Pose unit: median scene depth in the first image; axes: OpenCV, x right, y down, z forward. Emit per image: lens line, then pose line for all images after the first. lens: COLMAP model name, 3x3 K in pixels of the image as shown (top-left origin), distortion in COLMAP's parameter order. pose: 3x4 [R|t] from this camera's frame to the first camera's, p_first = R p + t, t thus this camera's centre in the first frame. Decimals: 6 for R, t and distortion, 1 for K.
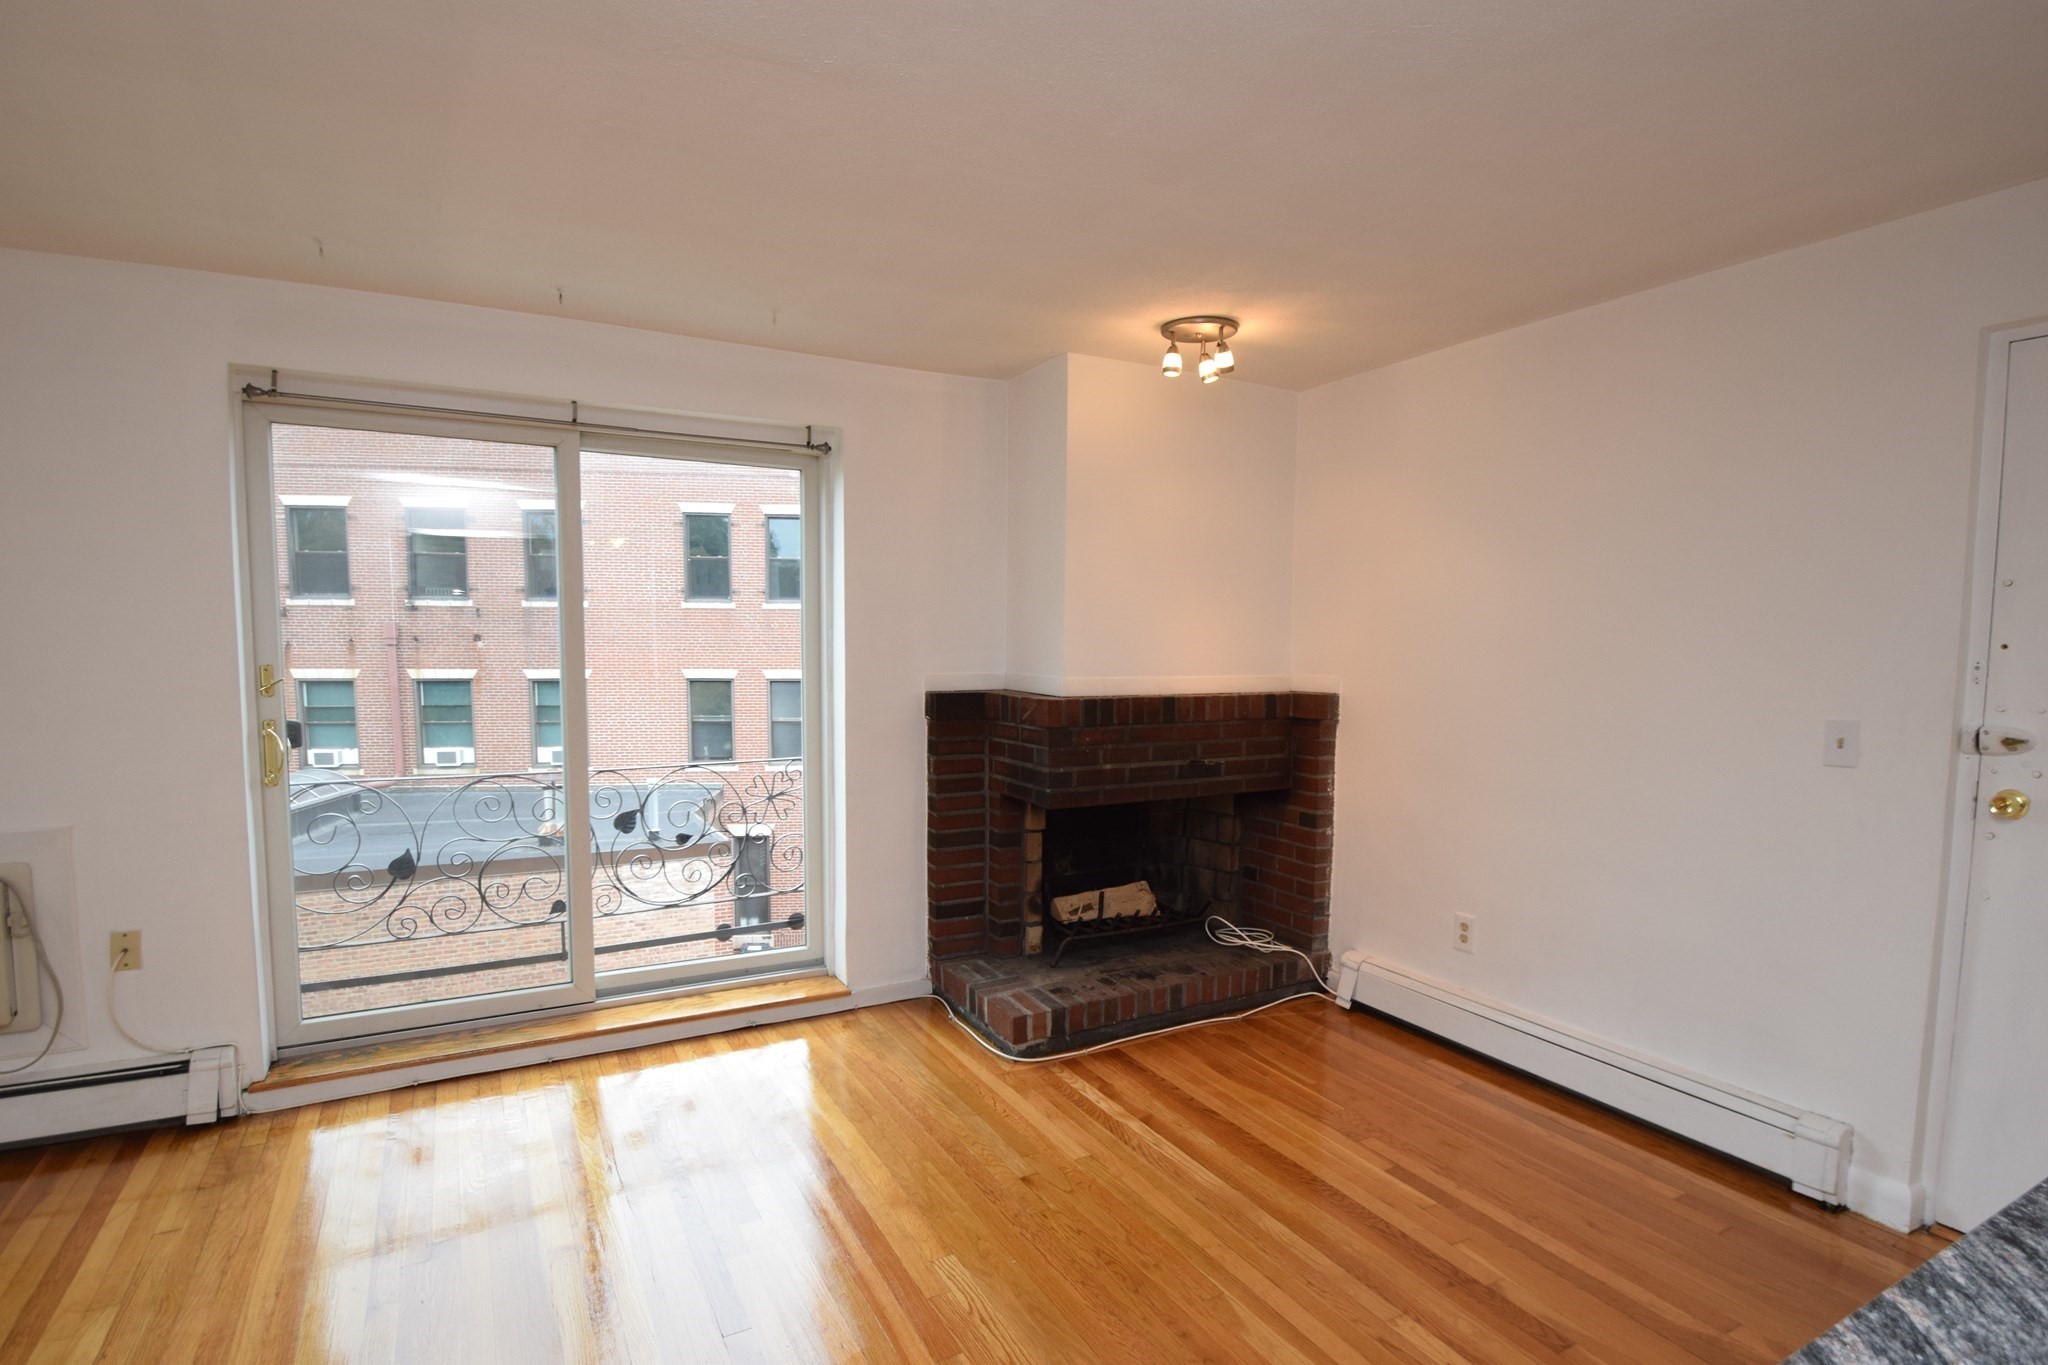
lens RADIAL K [[1029.9, 0, 1022.0], [0, 1029.9, 725.1], [0, 0, 1]] dist [-0.003083, -0.010551]
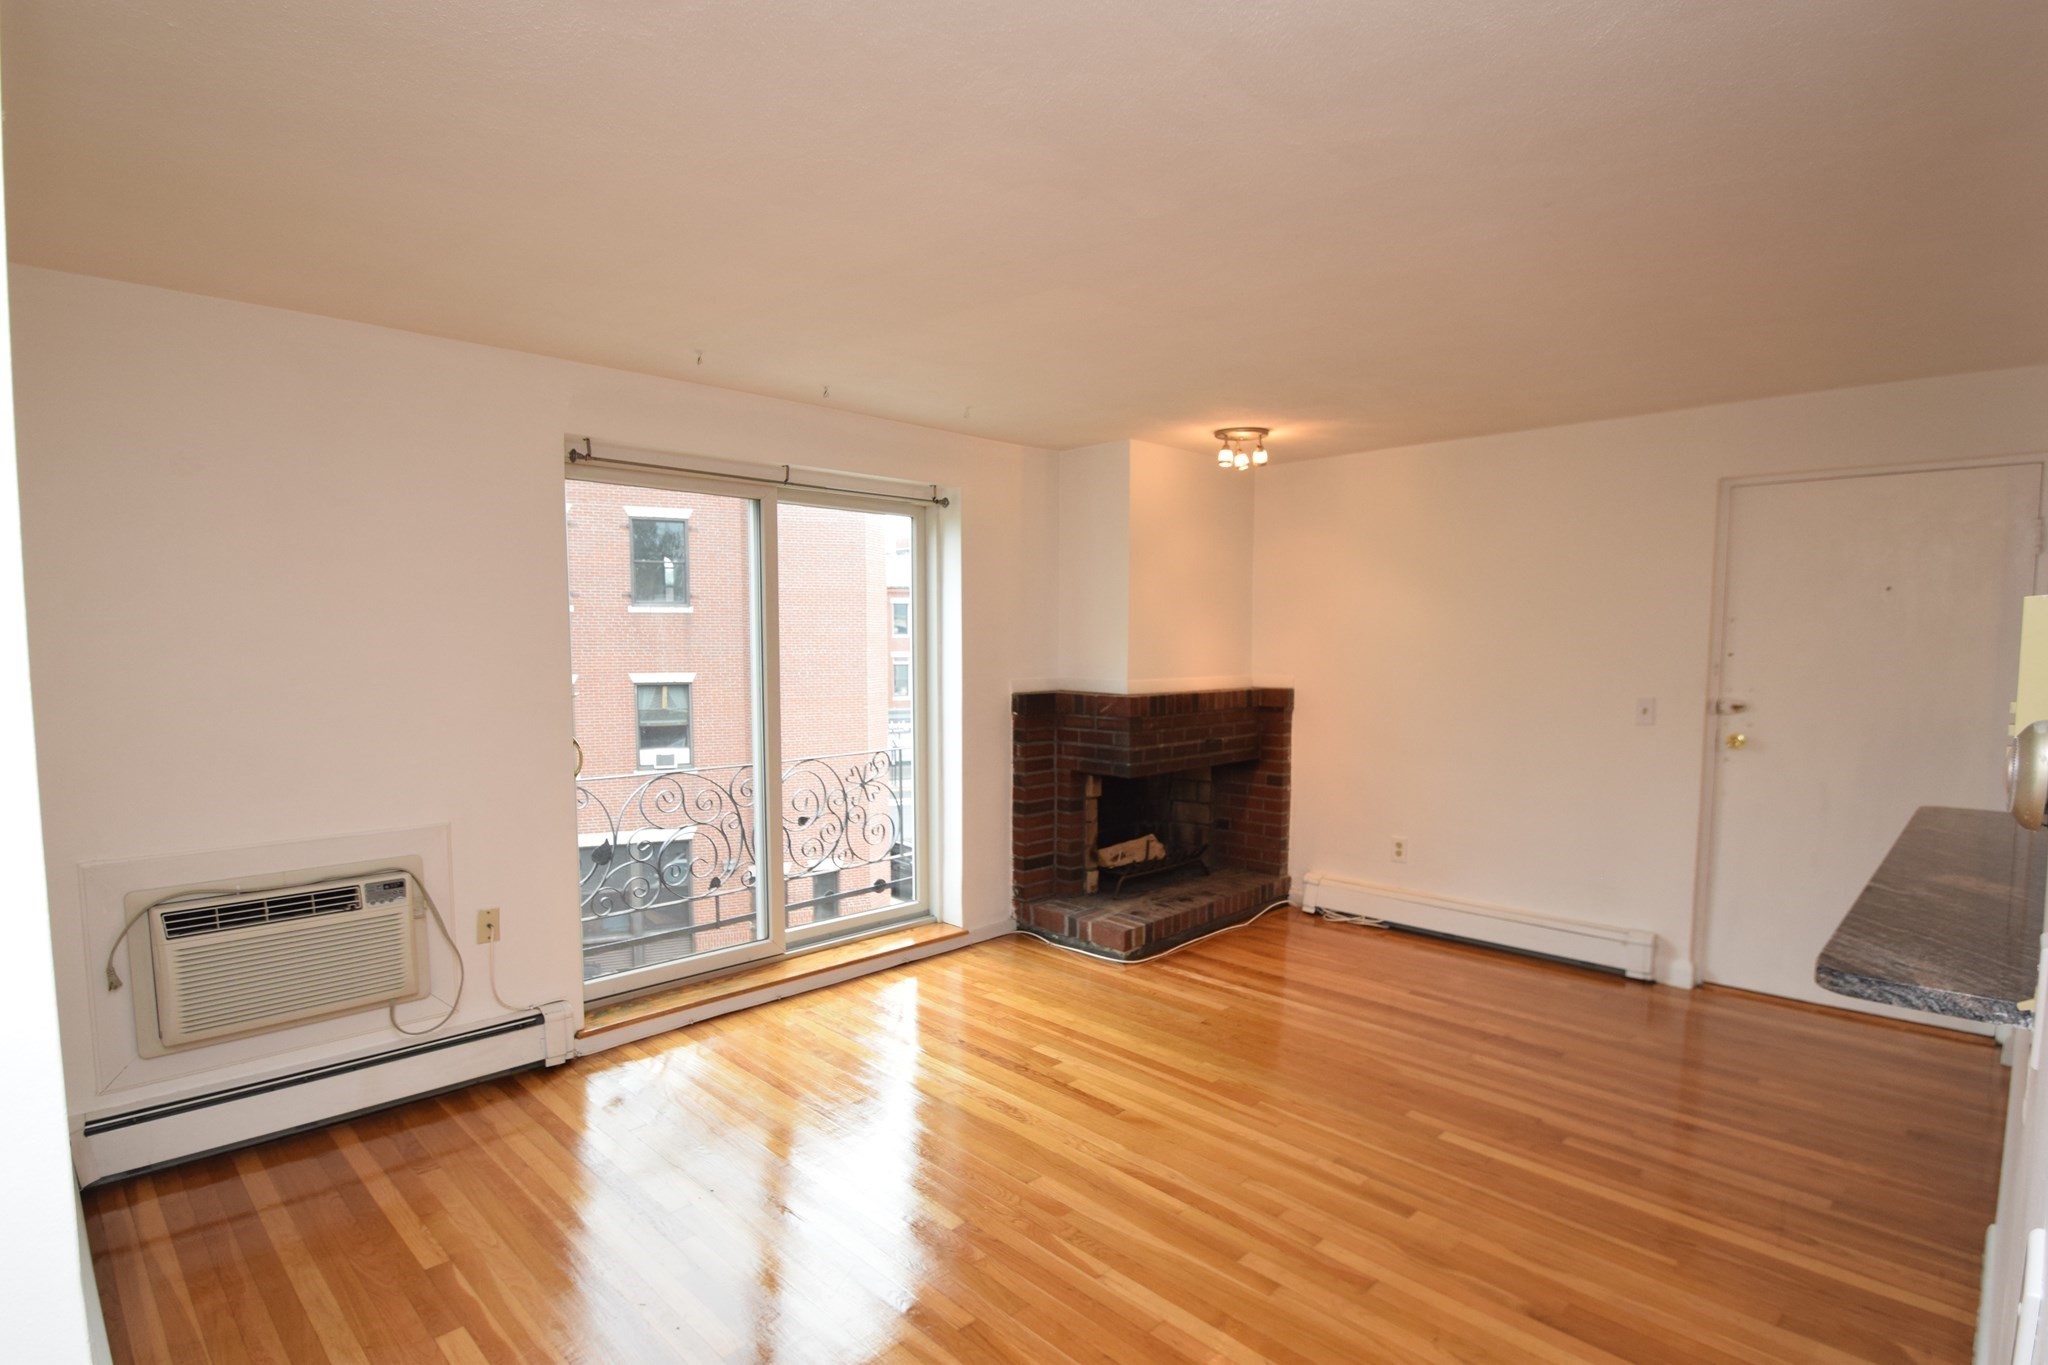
lens RADIAL K [[1029.9, 0, 1020.6], [0, 1029.9, 728.2], [0, 0, 1]] dist [-0.003083, -0.010551]
pose [[0.959304, -0.031329, 0.280630, -0.469755], [0.030028, 0.999509, 0.008935, -0.000283], [-0.280773, -0.000144, 0.959774, -0.245191]]
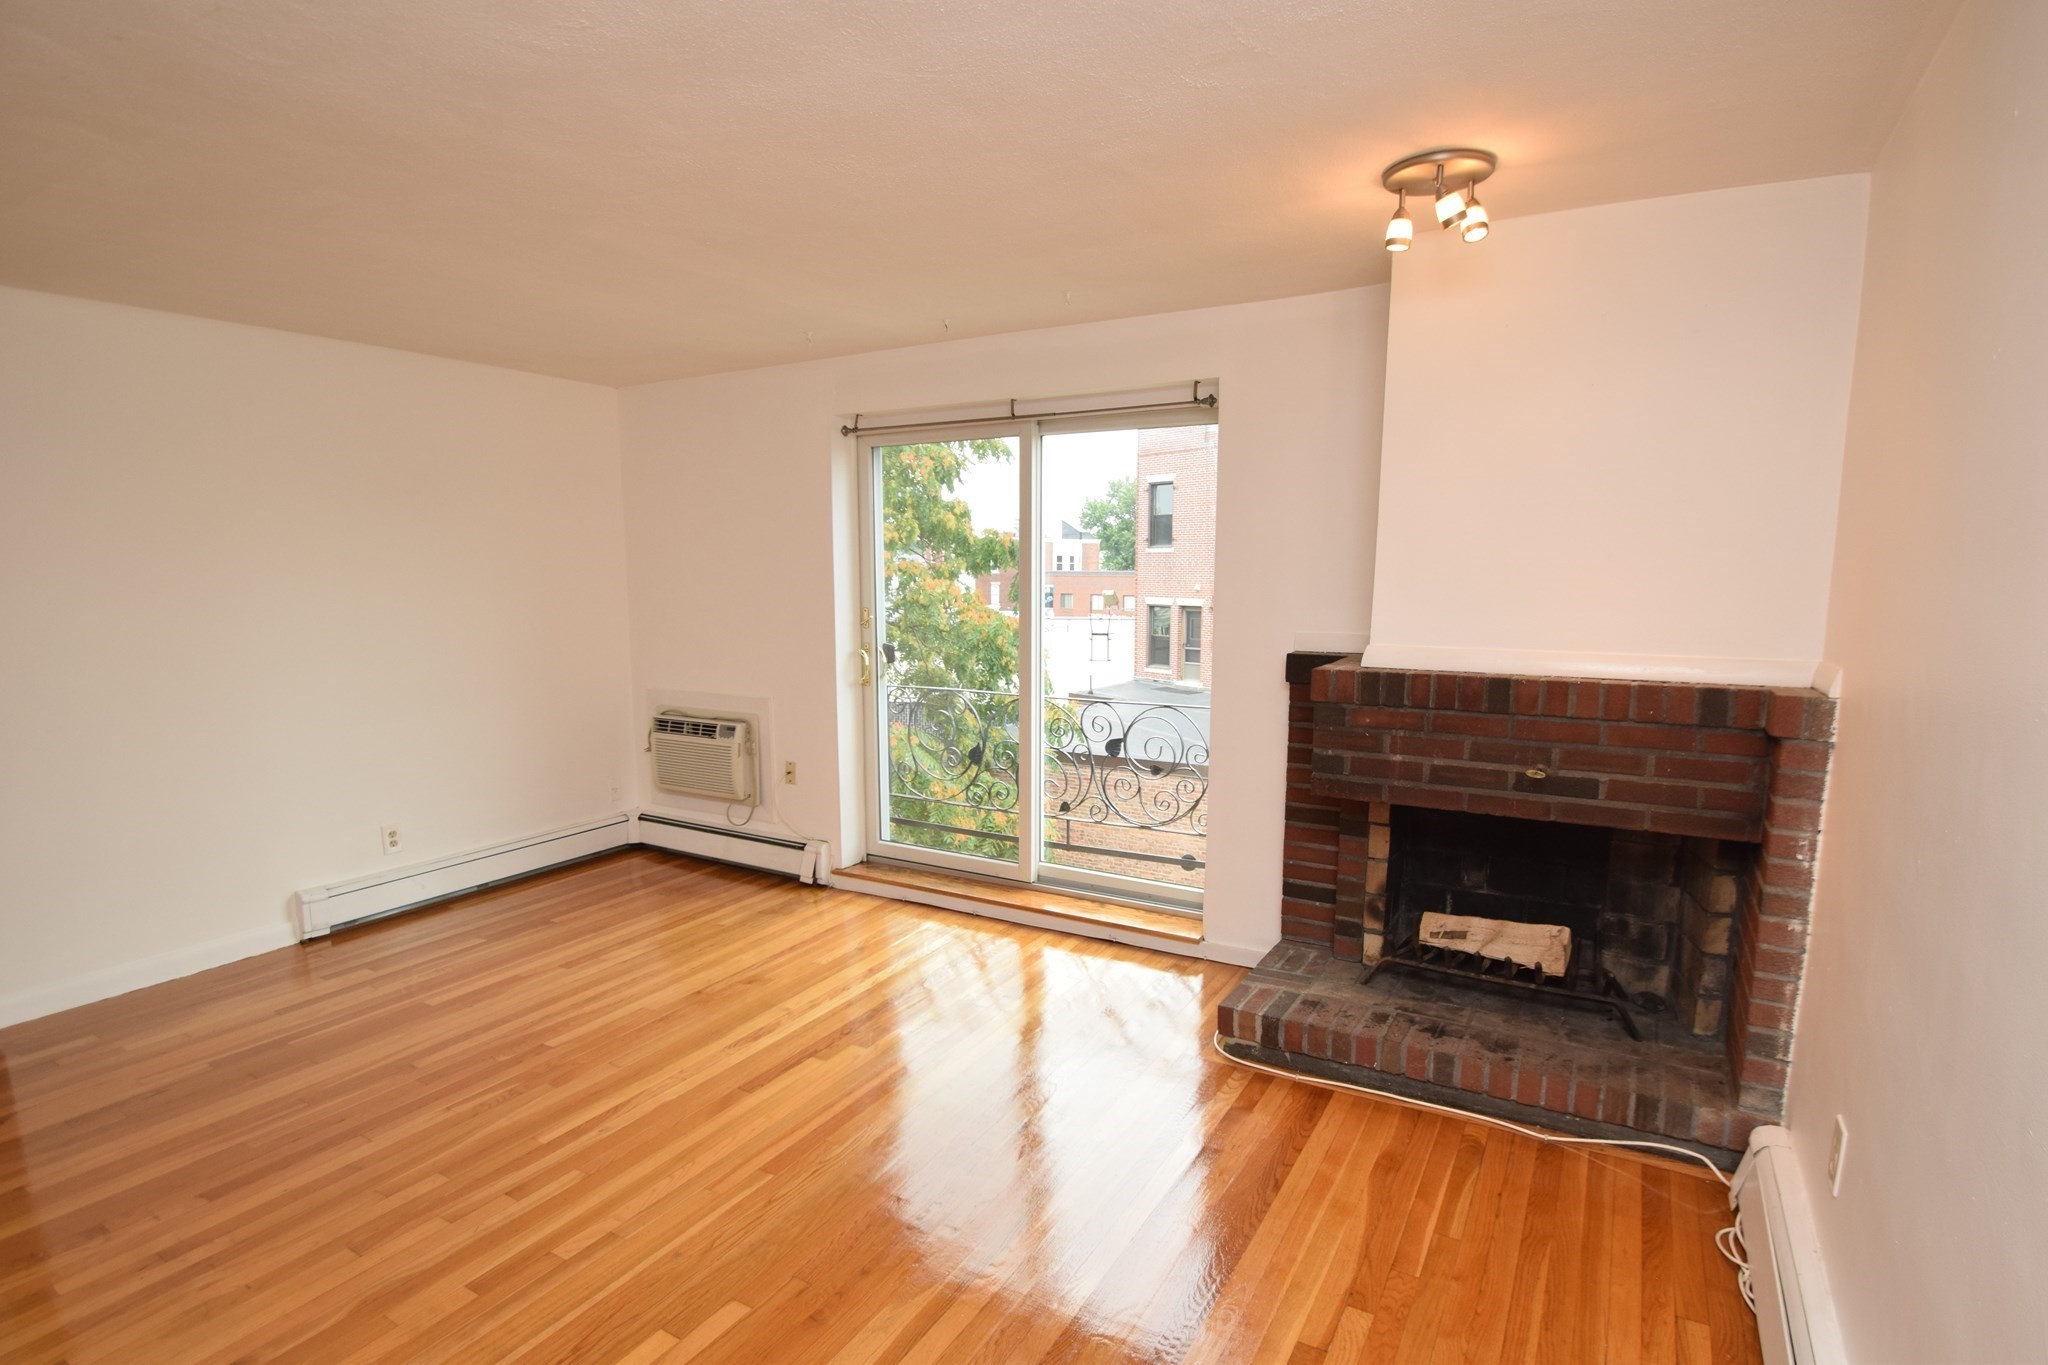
lens RADIAL K [[1029.9, 0, 1028.8], [0, 1029.9, 727.5], [0, 0, 1]] dist [-0.003083, -0.010551]
pose [[0.514988, 0.122084, -0.848459, 0.608144], [-0.068022, 0.992505, 0.101523, -0.044568], [0.854494, 0.005430, 0.519433, 0.336756]]
